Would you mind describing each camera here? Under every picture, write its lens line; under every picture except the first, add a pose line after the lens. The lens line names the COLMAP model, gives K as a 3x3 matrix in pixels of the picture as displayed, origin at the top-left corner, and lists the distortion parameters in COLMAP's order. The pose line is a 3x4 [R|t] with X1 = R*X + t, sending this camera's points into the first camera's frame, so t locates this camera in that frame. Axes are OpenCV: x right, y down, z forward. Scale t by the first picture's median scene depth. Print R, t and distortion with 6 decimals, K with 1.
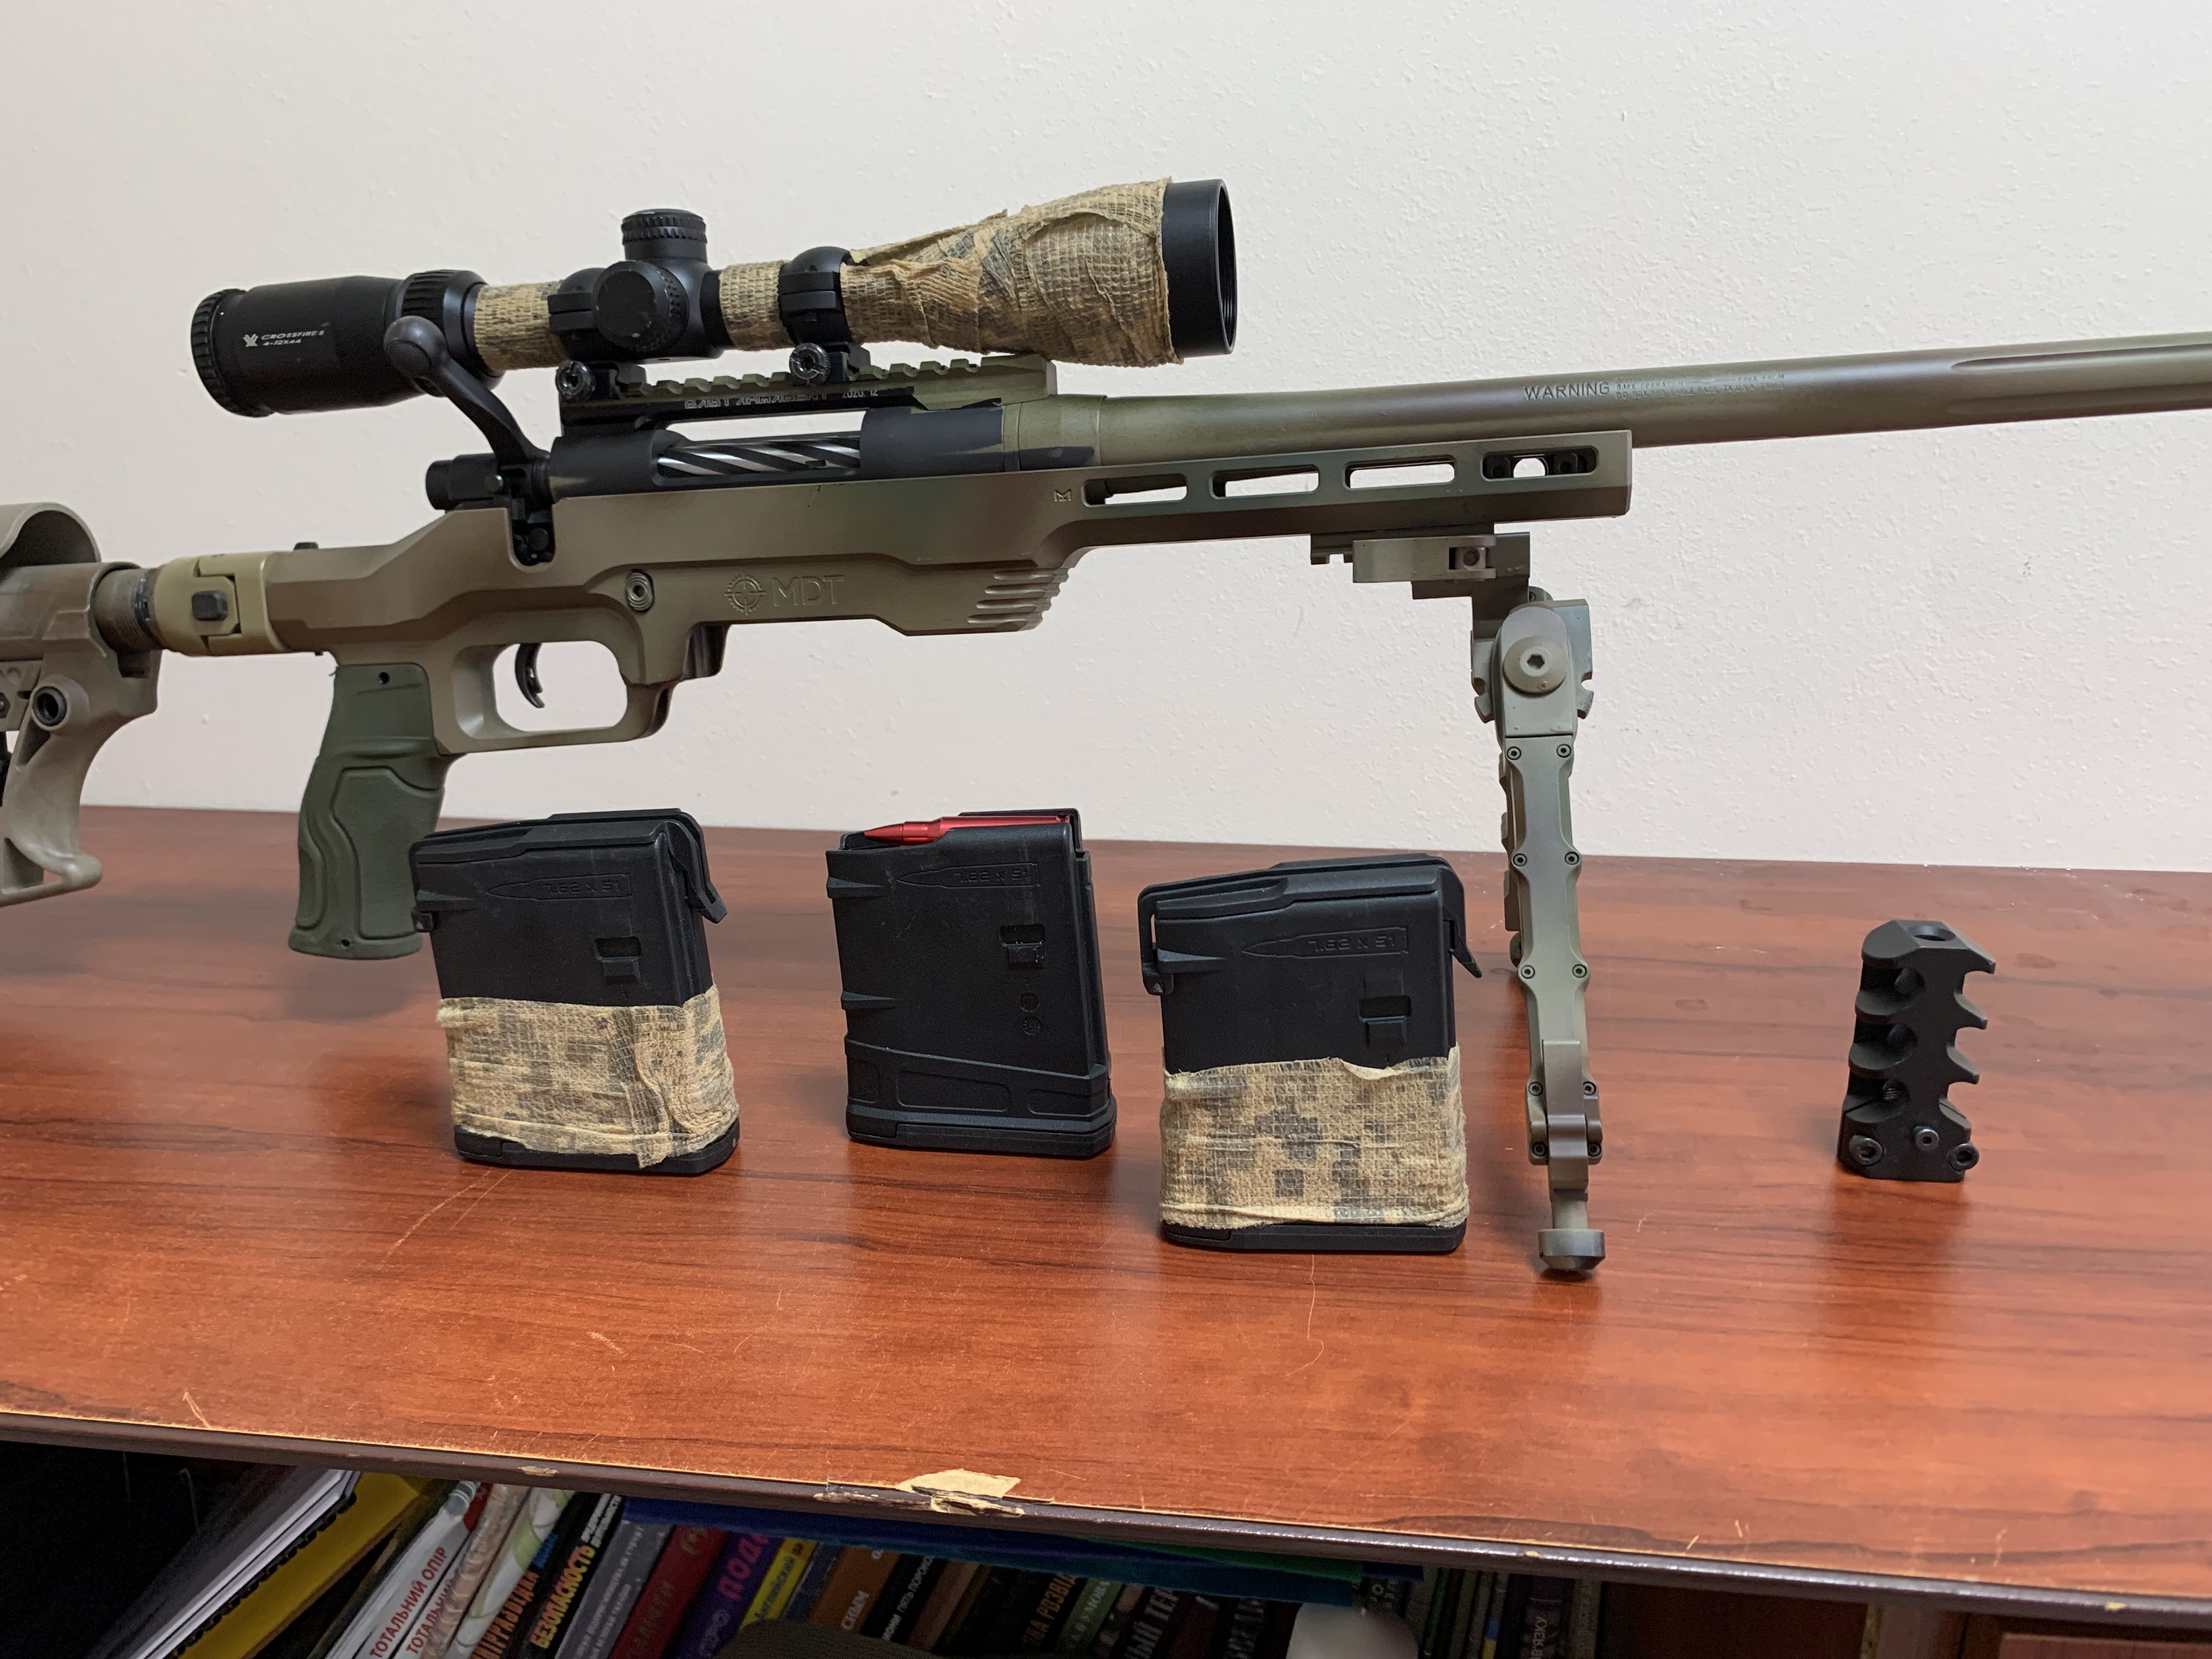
lens RADIAL K [[1702.3, 0, 1106.0], [0, 1702.3, 829.5], [0, 0, 1]] dist [0.004342, -0.000384]
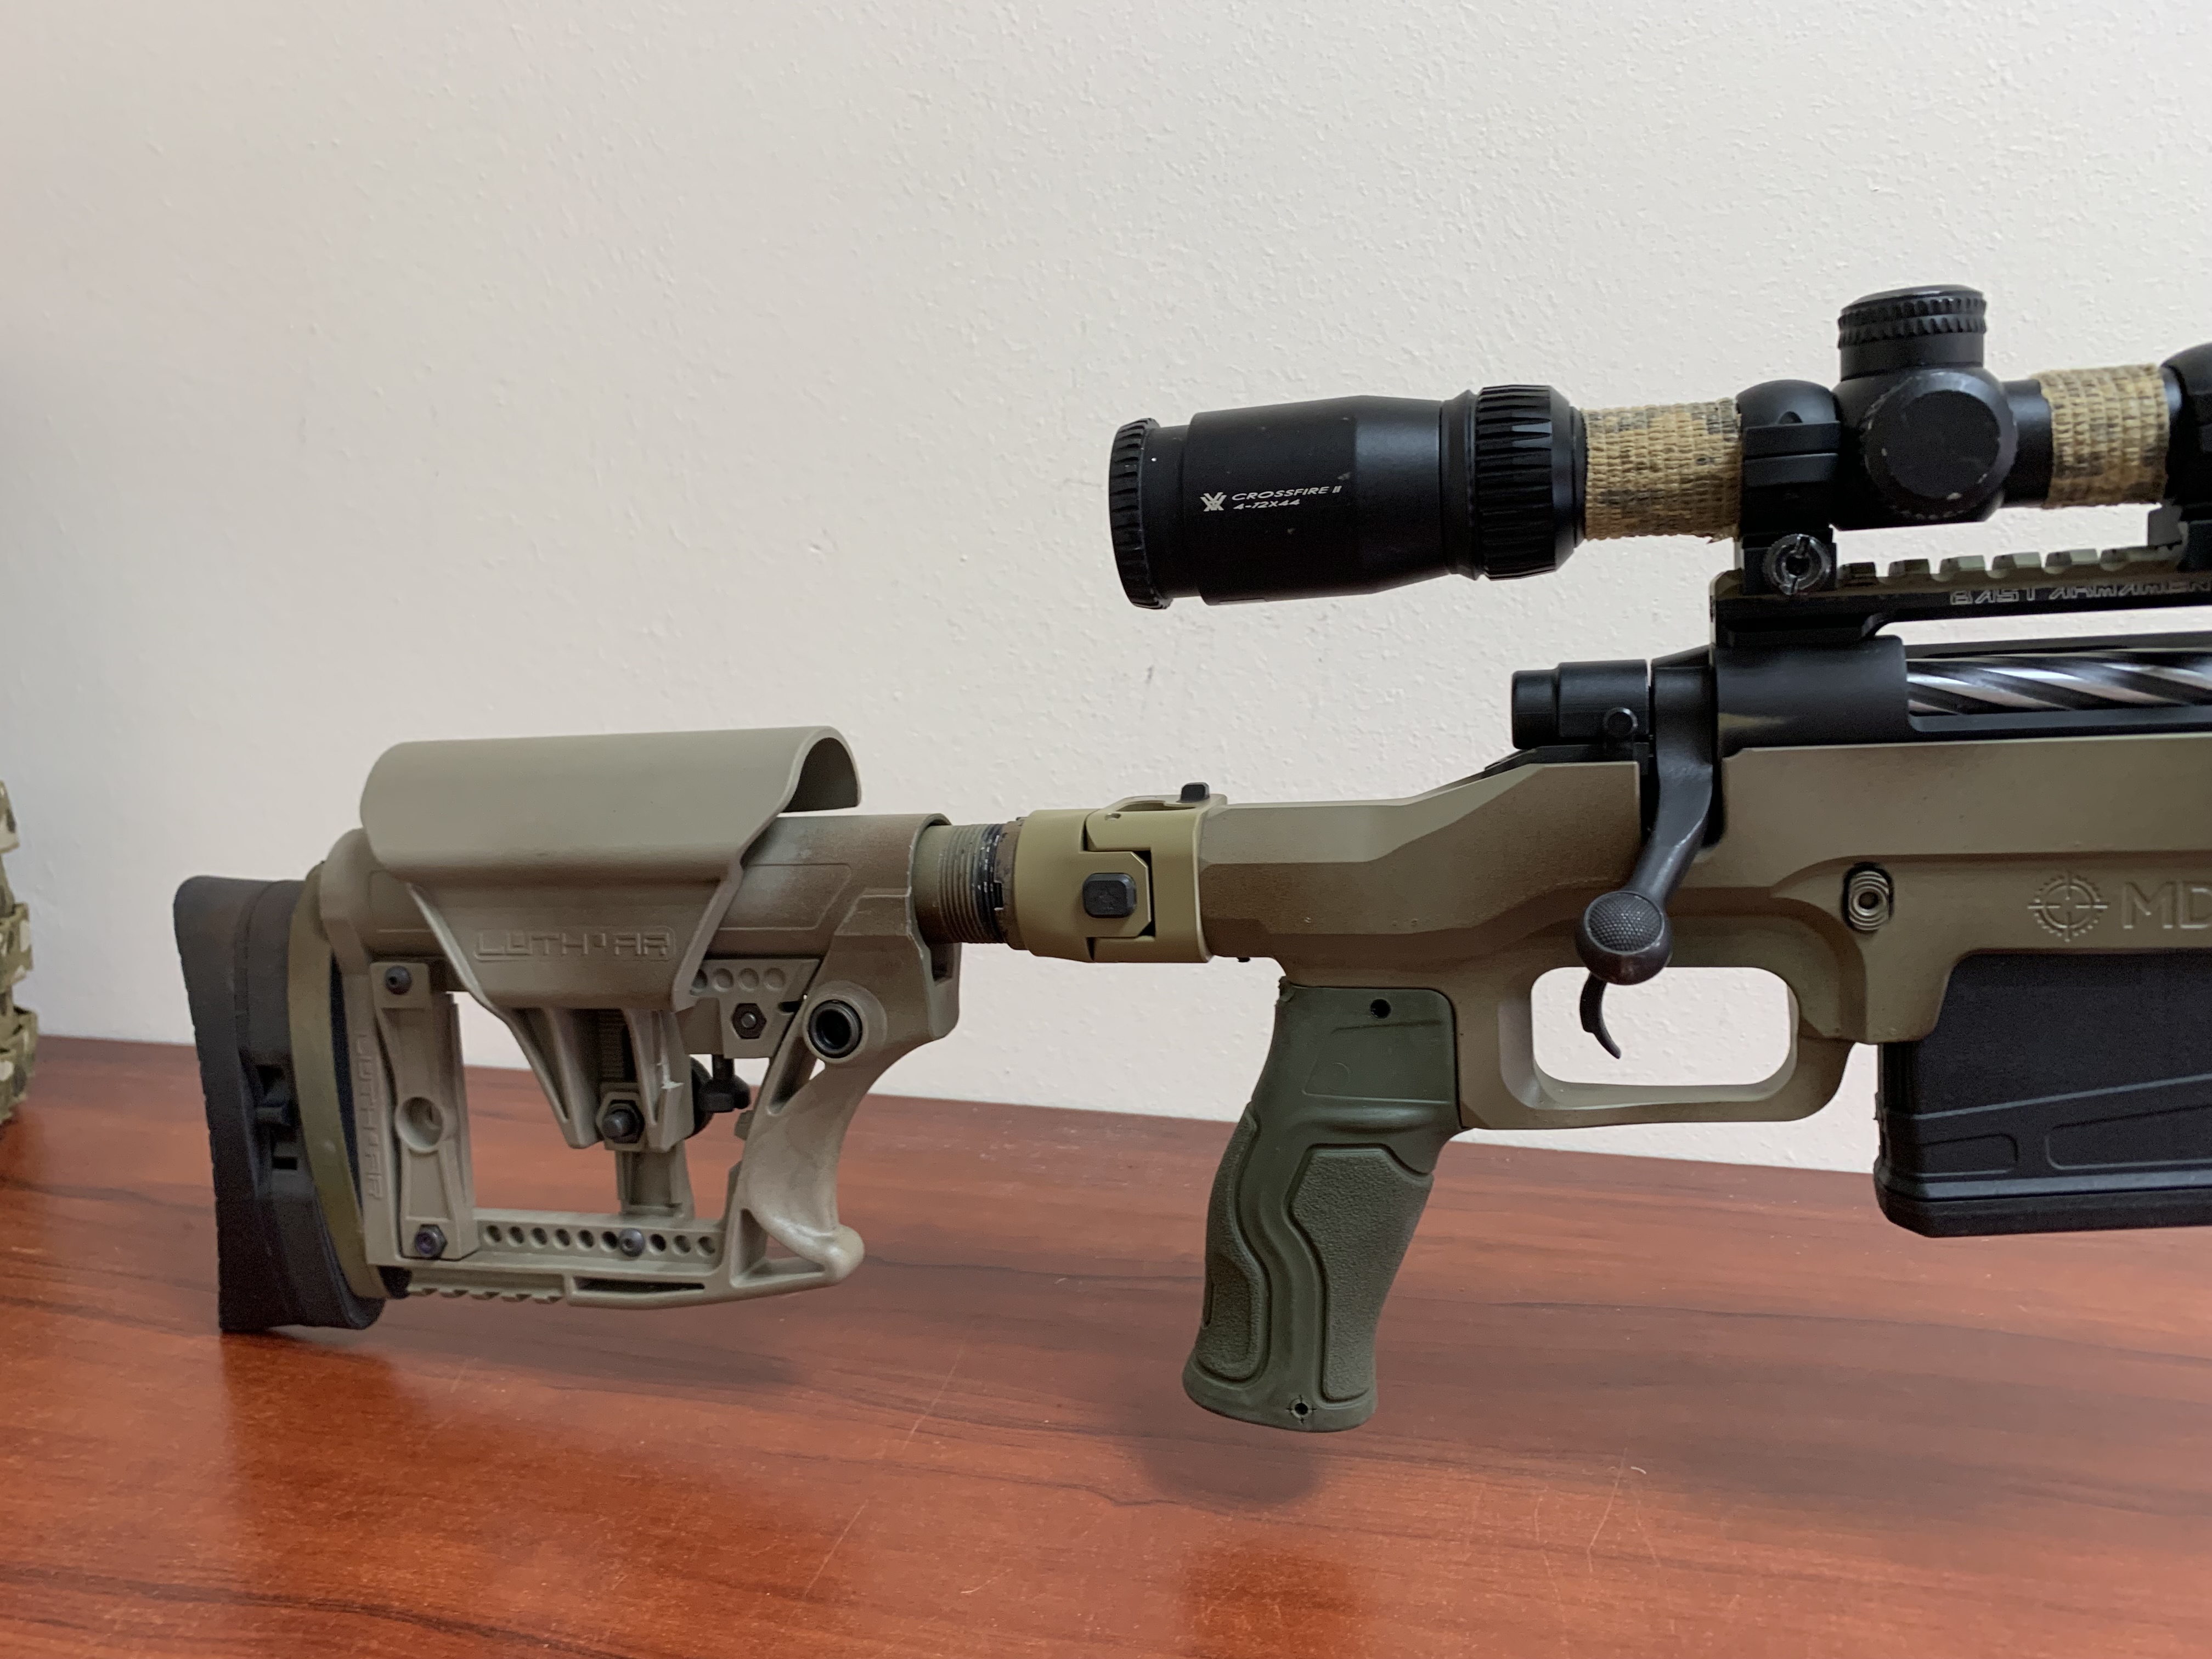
lens RADIAL K [[1621.4, 0, 1106.0], [0, 1621.4, 829.5], [0, 0, 1]] dist [0.085789, -0.159848]
pose [[0.997878, -0.000136, -0.065113, -0.531027], [-0.002261, 0.999323, -0.036732, -0.146291], [0.065074, 0.036801, 0.997202, 0.399044]]
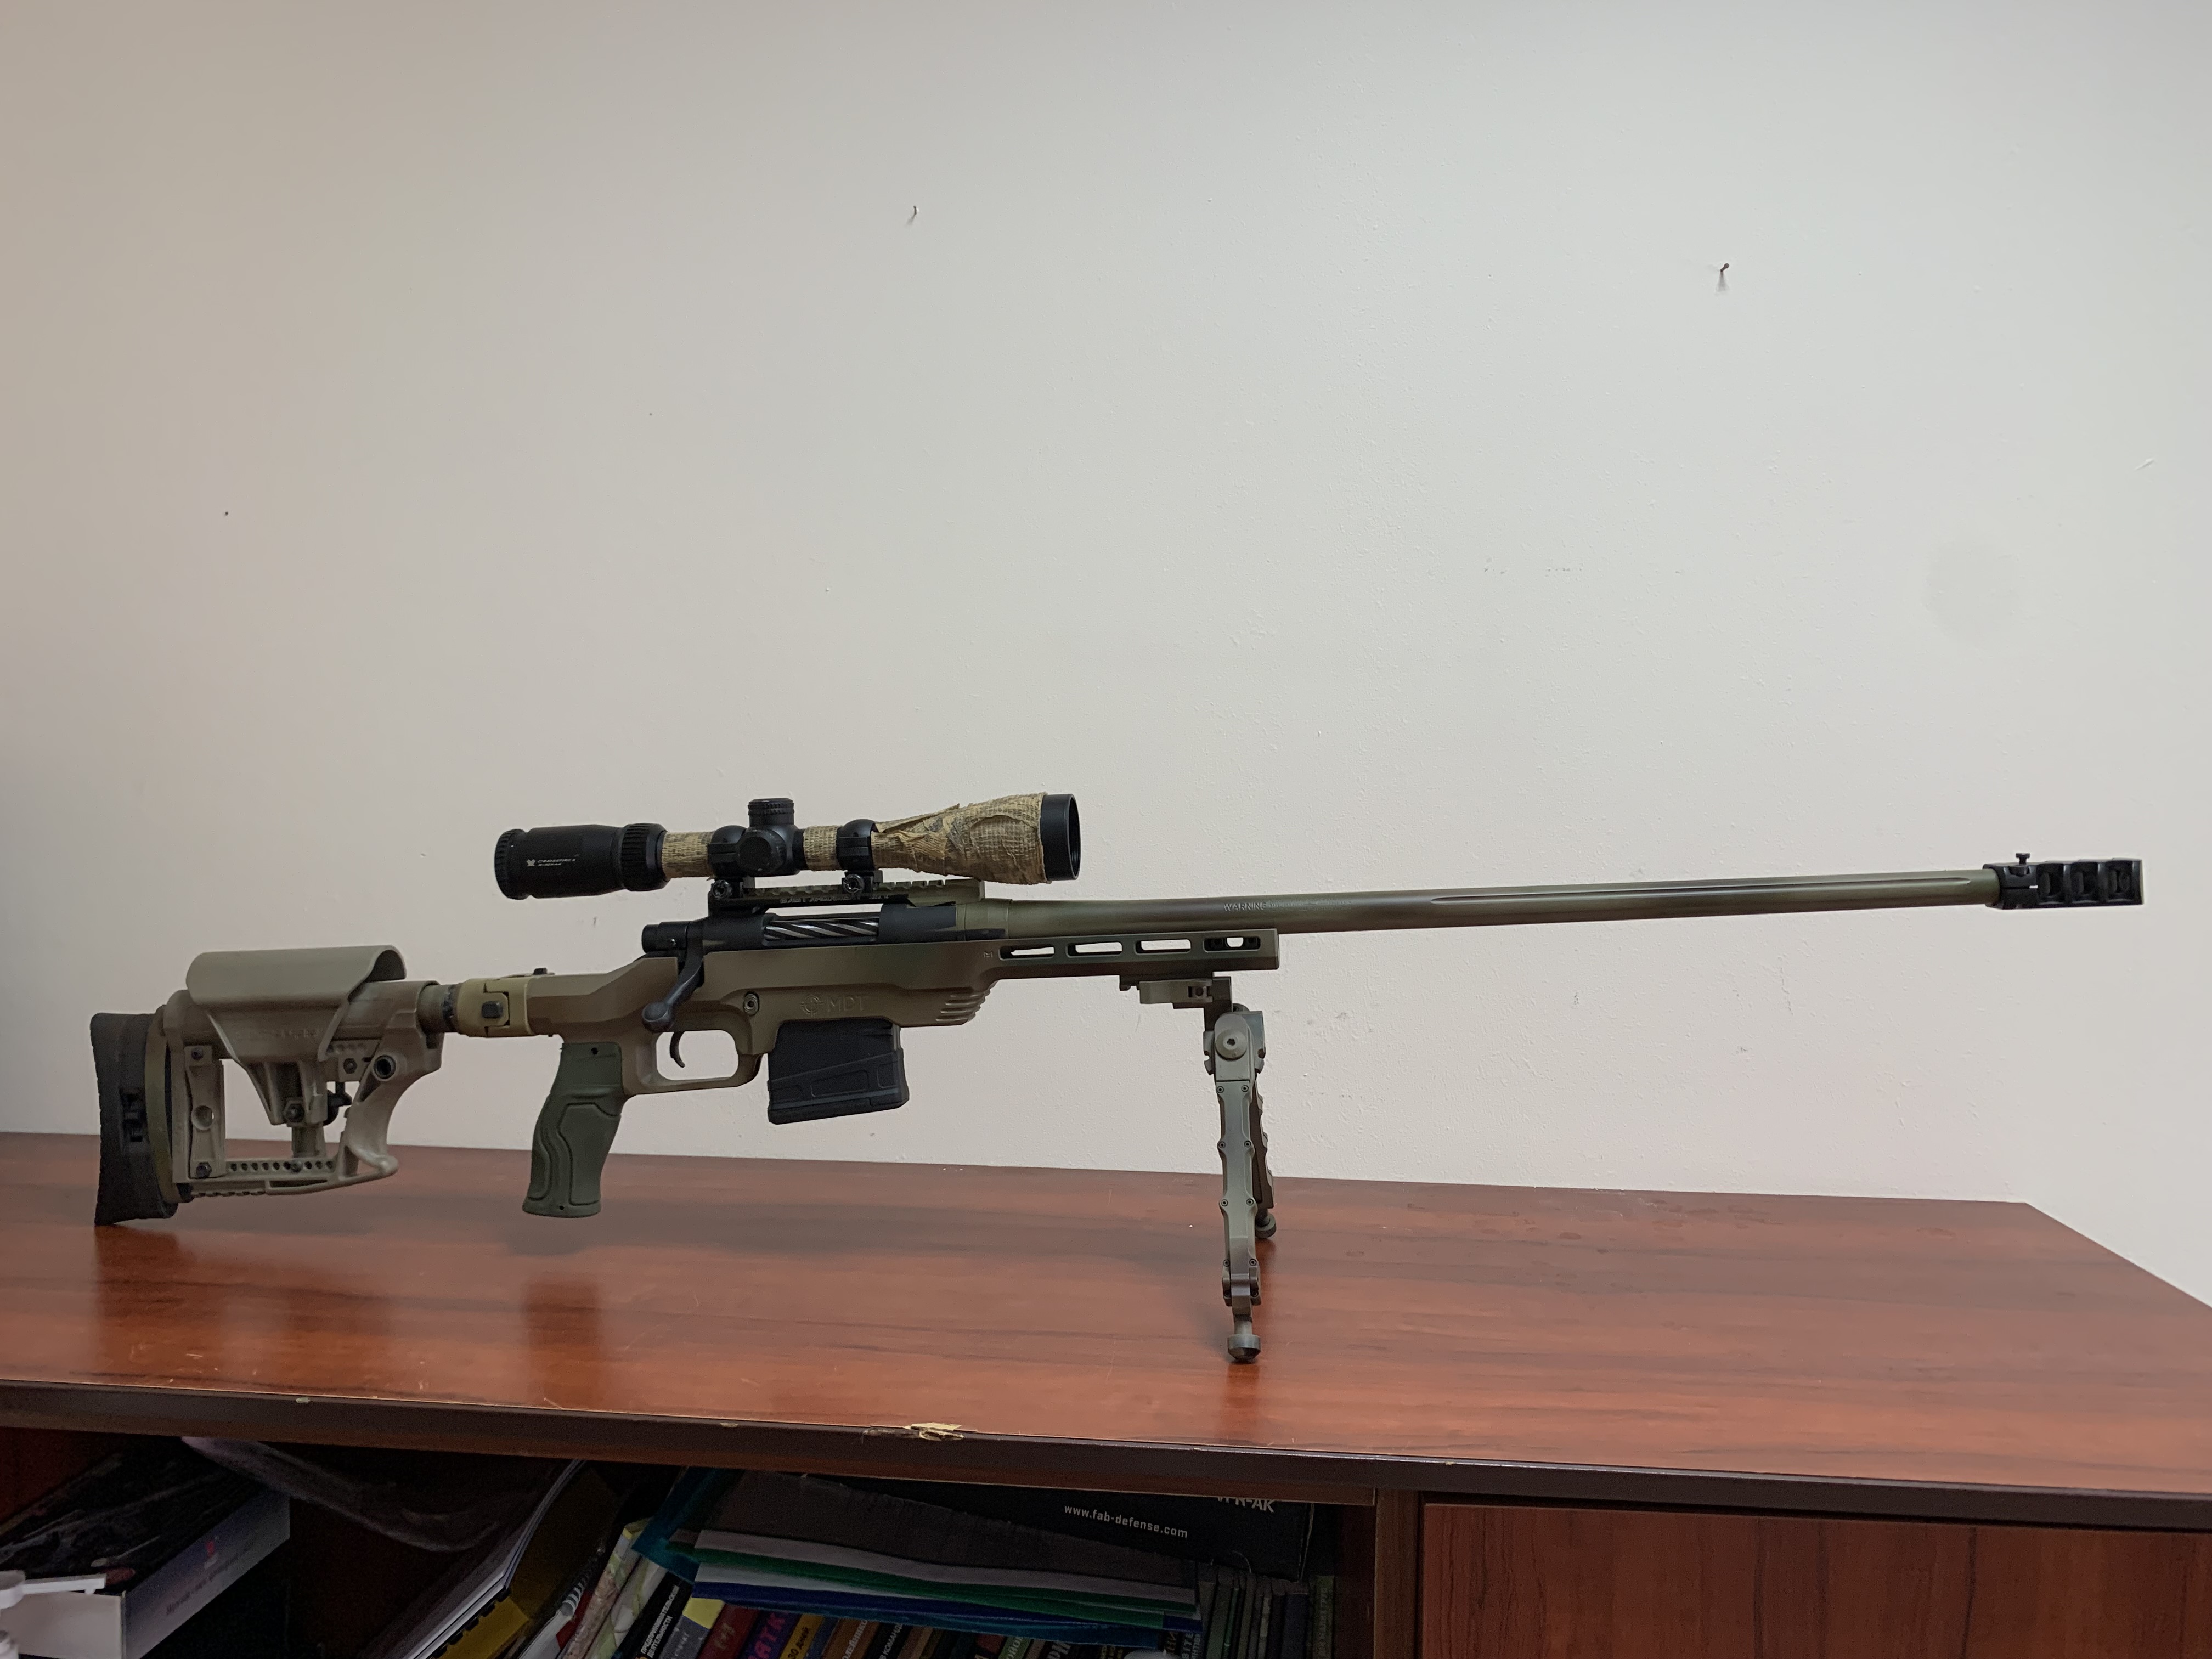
lens RADIAL K [[1649.4, 0, 1145.8], [0, 1649.4, 867.2], [0, 0, 1]] dist [0.003951, 0.009879]
pose [[0.997233, 0.000528, 0.074333, 0.011932], [0.011597, 0.986626, -0.162588, 0.006939], [-0.073424, 0.163000, 0.983890, -0.794498]]
